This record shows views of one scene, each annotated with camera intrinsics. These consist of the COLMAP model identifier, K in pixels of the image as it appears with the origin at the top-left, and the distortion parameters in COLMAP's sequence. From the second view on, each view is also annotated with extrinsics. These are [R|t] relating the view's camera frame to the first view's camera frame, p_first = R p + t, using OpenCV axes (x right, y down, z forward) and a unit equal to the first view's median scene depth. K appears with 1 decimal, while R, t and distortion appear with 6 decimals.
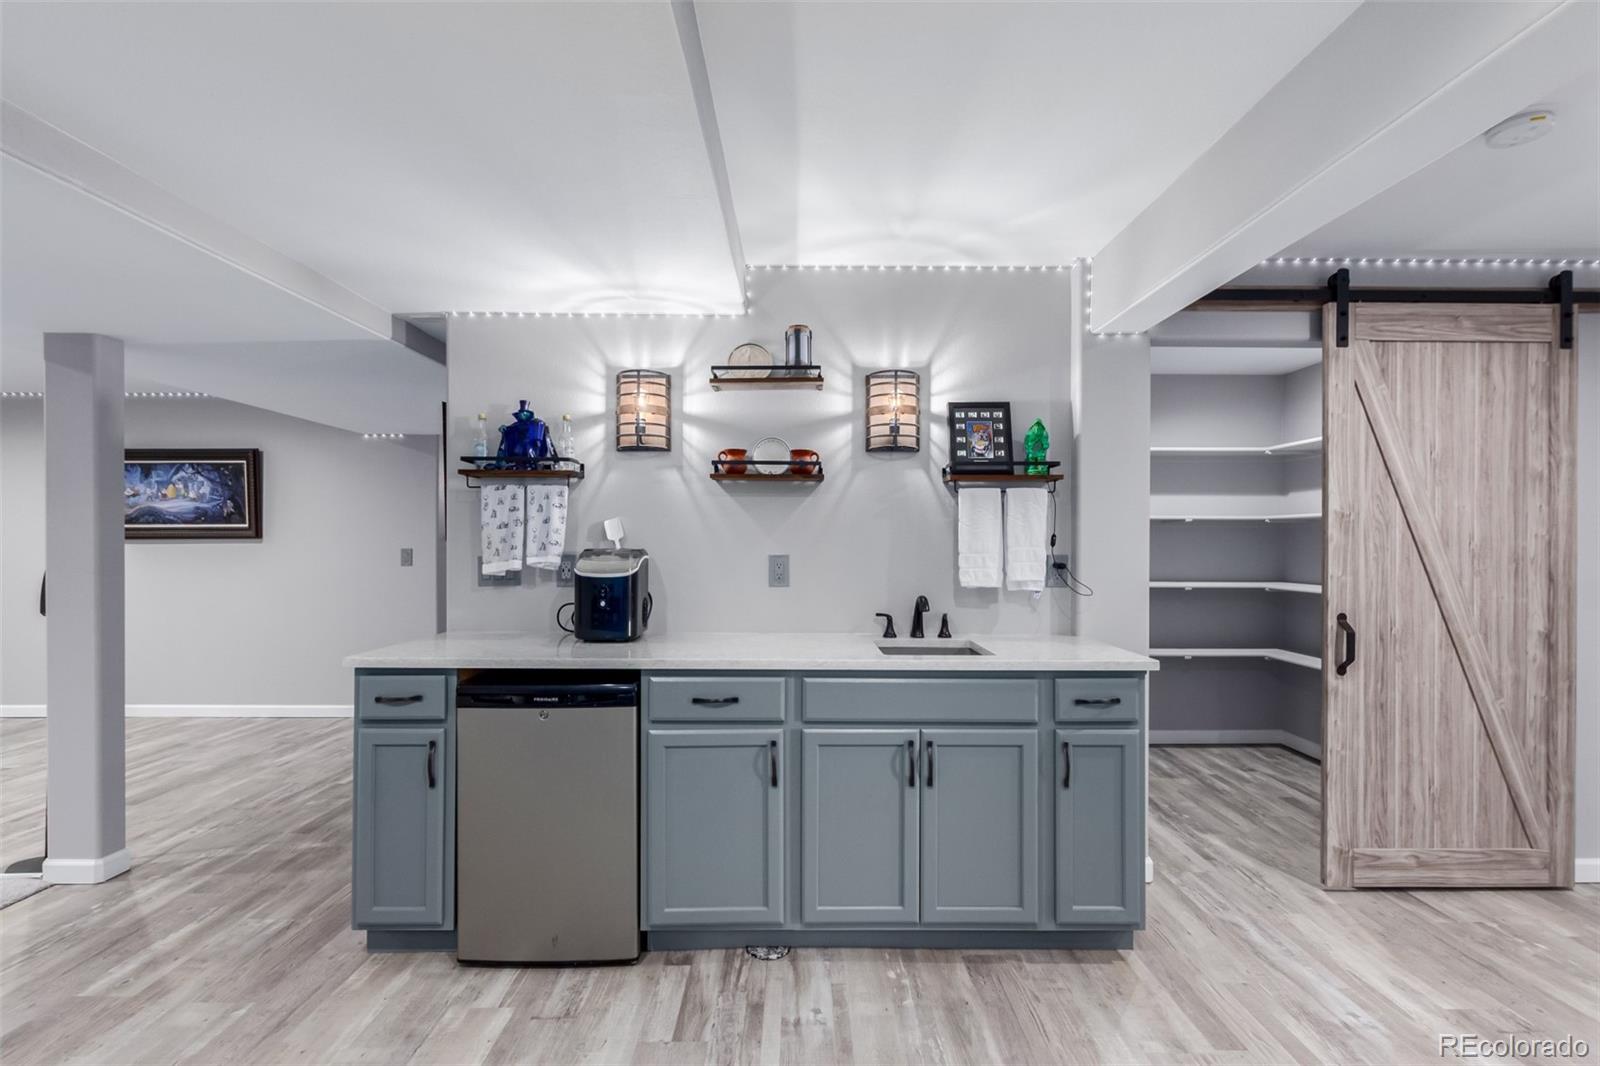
lens RADIAL K [[728.8, 0, 801.4], [0, 728.8, 543.2], [0, 0, 1]] dist [0.006953, -0.000619]
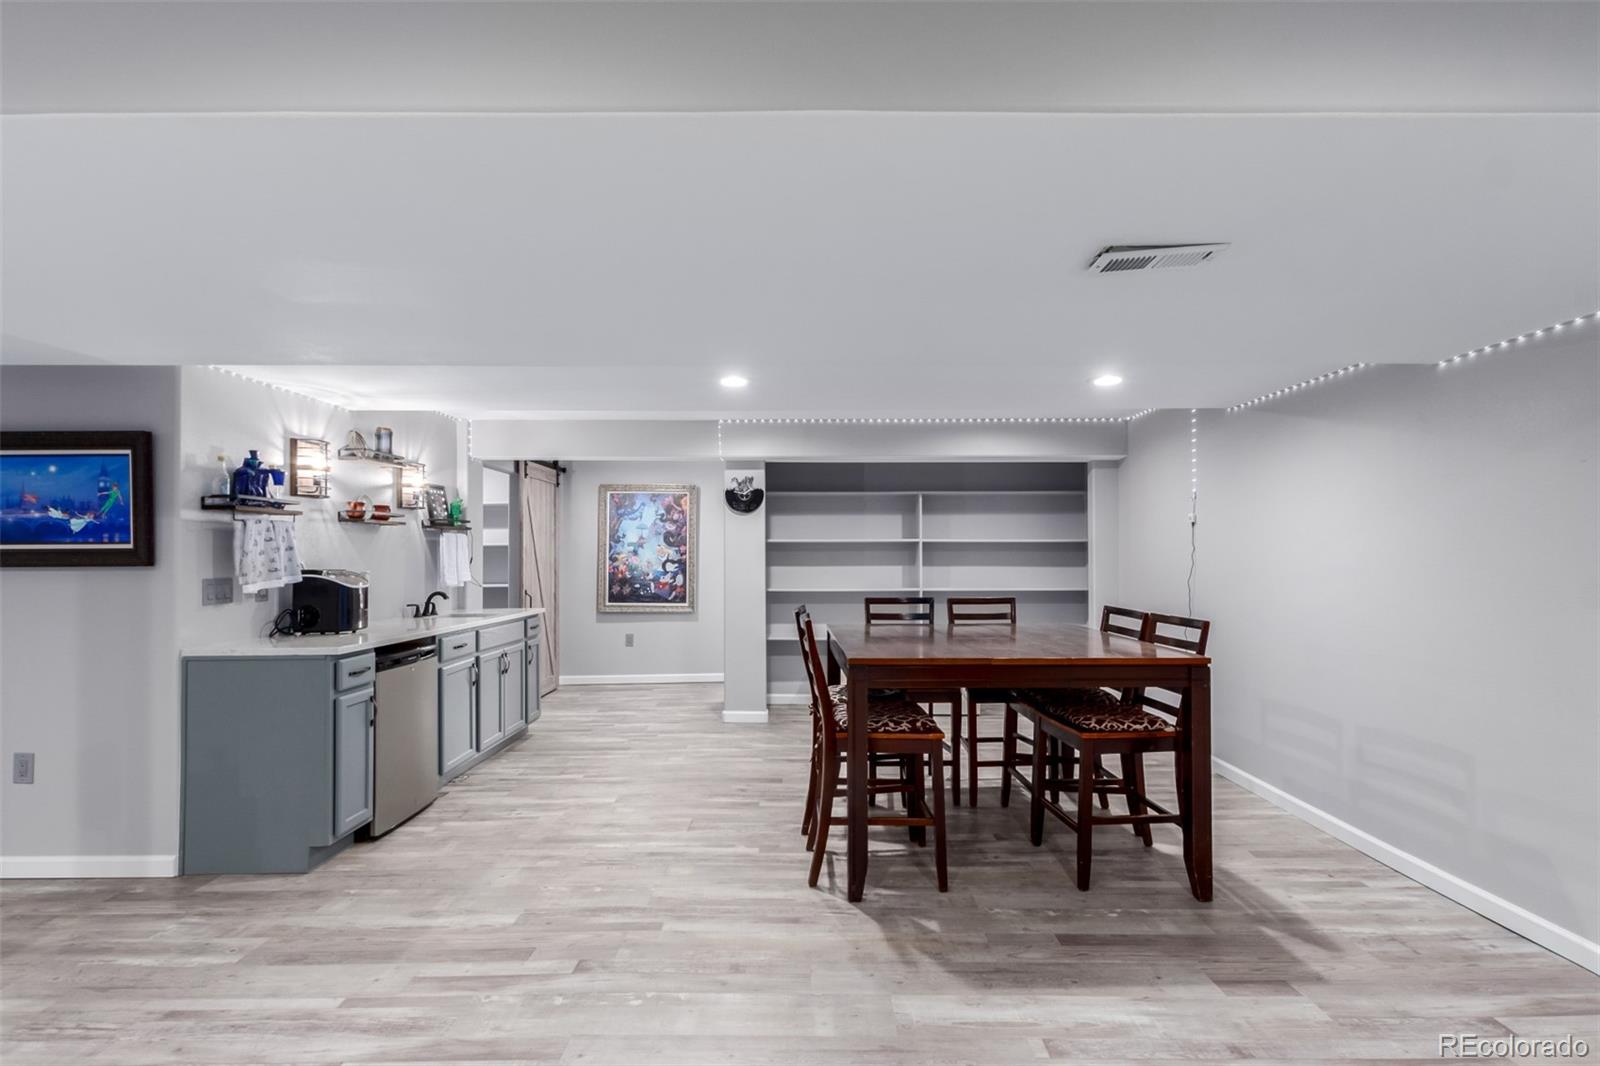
lens RADIAL K [[737.7, 0, 808.0], [0, 737.7, 552.8], [0, 0, 1]] dist [0.008058, 0.000171]
pose [[0.003350, 0.001867, 0.999993, -1.627860], [0.005837, 0.999981, -0.001887, -0.015755], [-0.999977, 0.005843, 0.003339, 0.066670]]
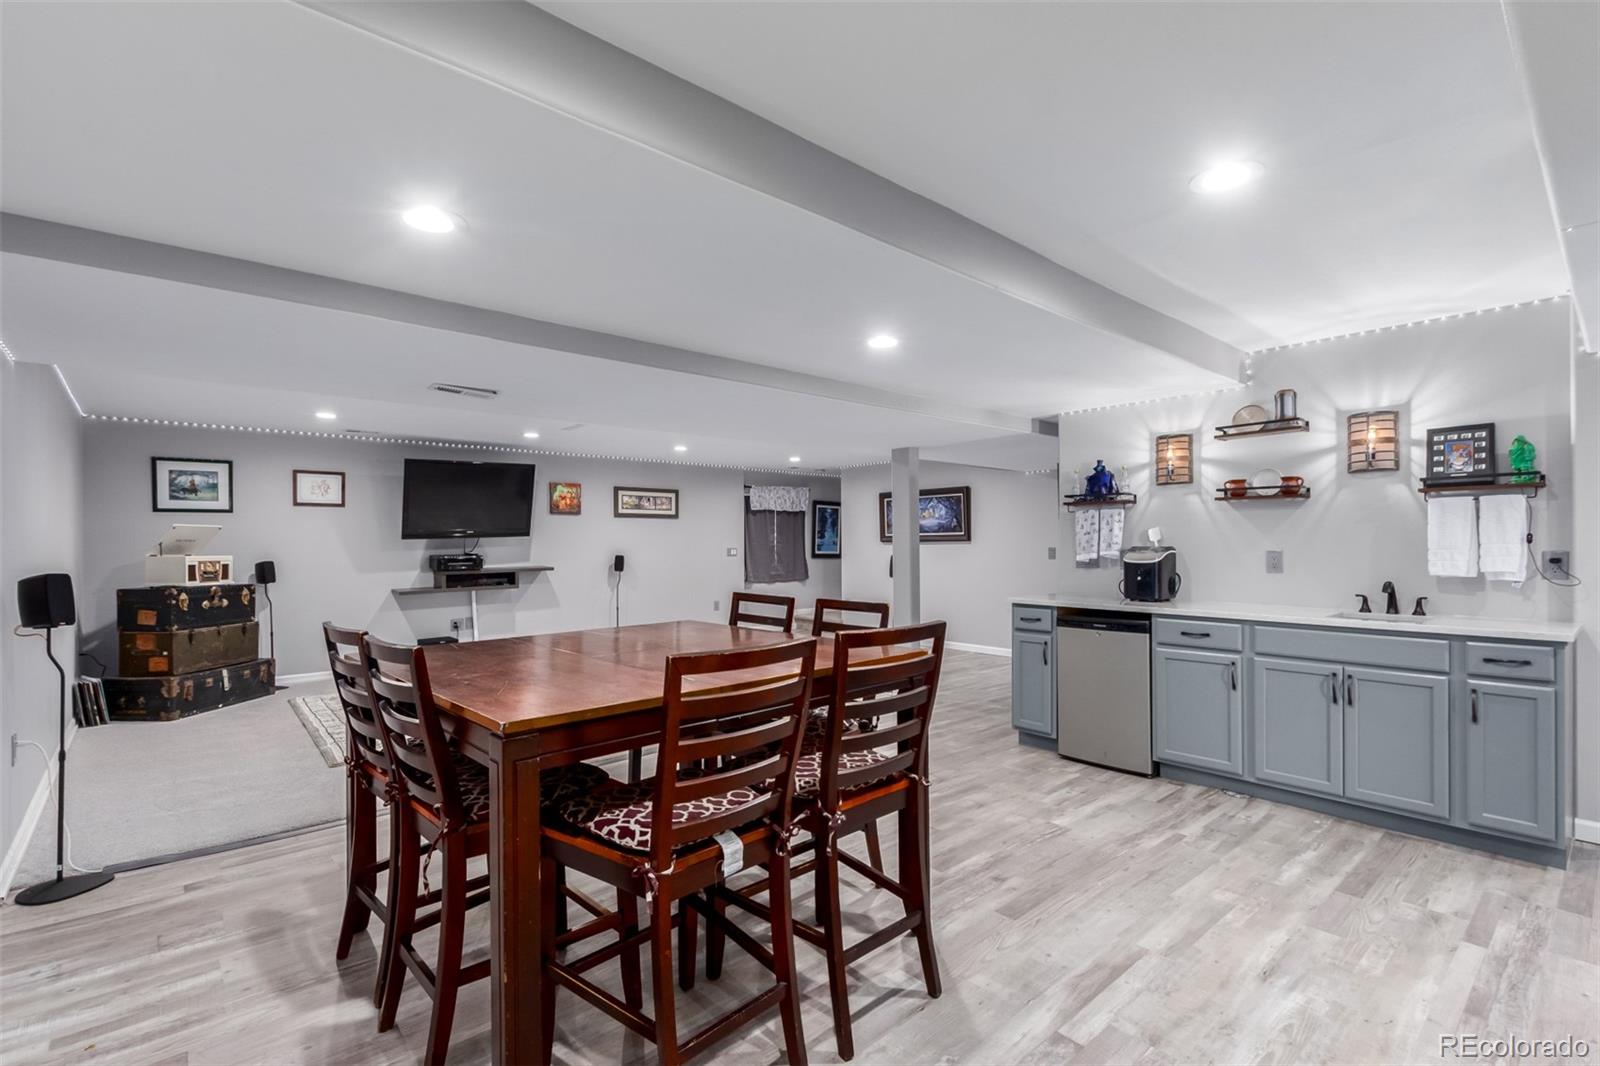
lens RADIAL K [[728.8, 0, 801.4], [0, 728.8, 543.2], [0, 0, 1]] dist [0.006953, -0.000619]
pose [[0.654230, -0.005570, -0.756275, 0.459292], [0.005308, 0.999982, -0.002774, 0.000920], [0.756277, -0.002200, 0.654248, -0.656564]]
